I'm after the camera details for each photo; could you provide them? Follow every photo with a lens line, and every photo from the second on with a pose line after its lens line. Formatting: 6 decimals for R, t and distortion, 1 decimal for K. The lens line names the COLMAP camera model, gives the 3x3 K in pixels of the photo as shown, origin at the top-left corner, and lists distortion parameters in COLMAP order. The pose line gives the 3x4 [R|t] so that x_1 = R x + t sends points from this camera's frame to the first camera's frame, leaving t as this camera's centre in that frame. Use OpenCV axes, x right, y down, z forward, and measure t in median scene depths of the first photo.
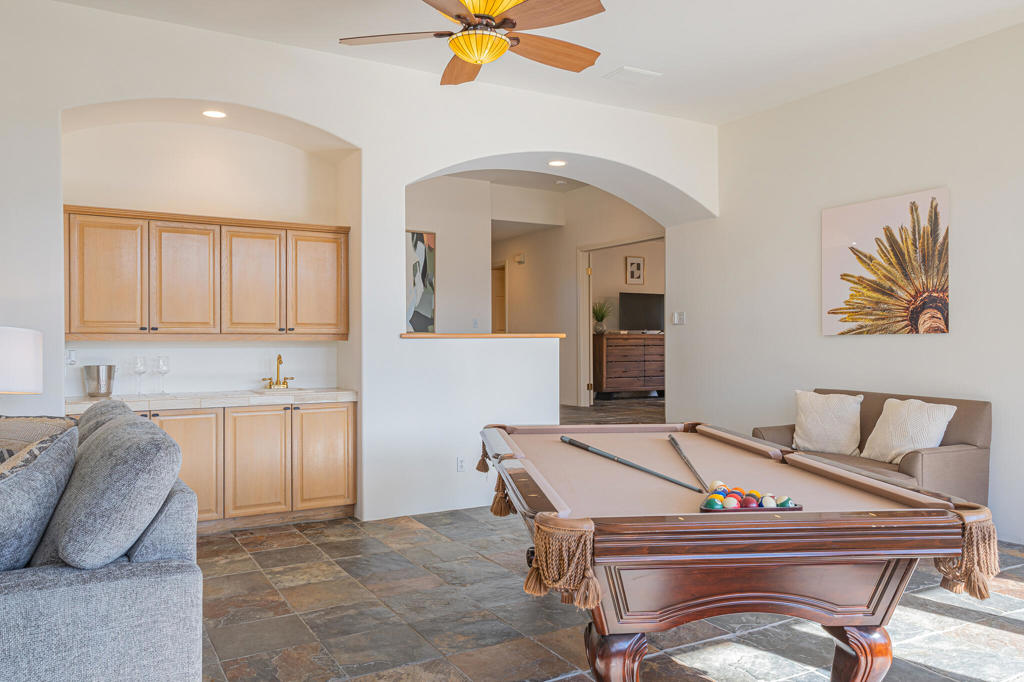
lens RADIAL K [[771.7, 0, 510.7], [0, 771.7, 317.8], [0, 0, 1]] dist [0.034750, 0.001277]
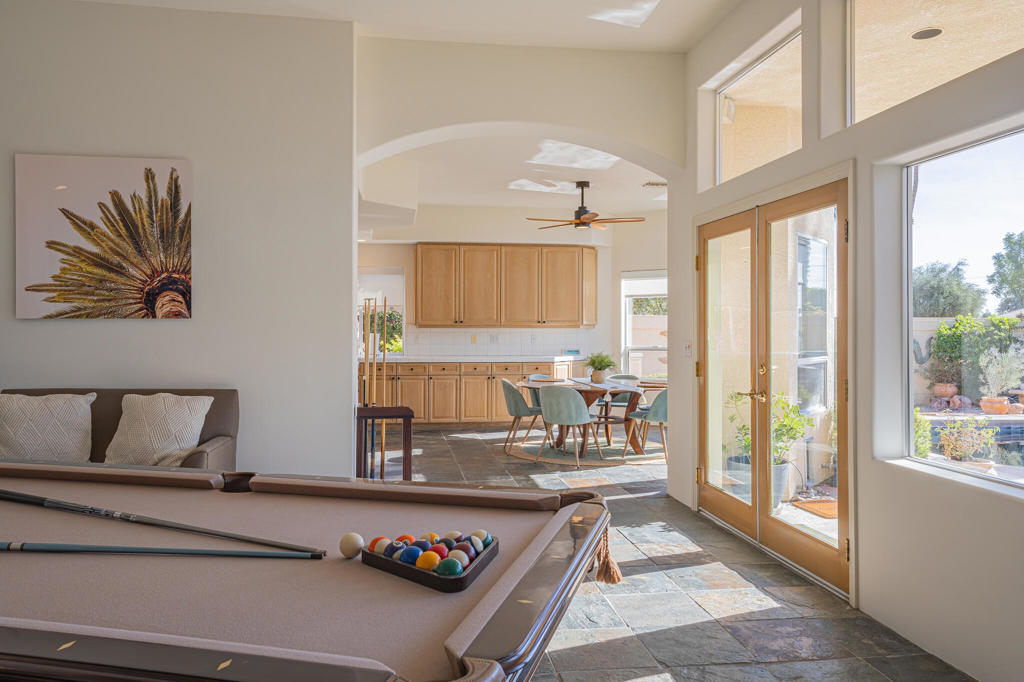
lens RADIAL K [[771.7, 0, 510.7], [0, 771.7, 317.8], [0, 0, 1]] dist [0.034750, 0.001277]
pose [[0.359089, 0.015664, 0.933172, -0.153323], [-0.033800, 0.999422, -0.003770, 0.009088], [-0.932691, -0.030187, 0.359411, 0.301500]]
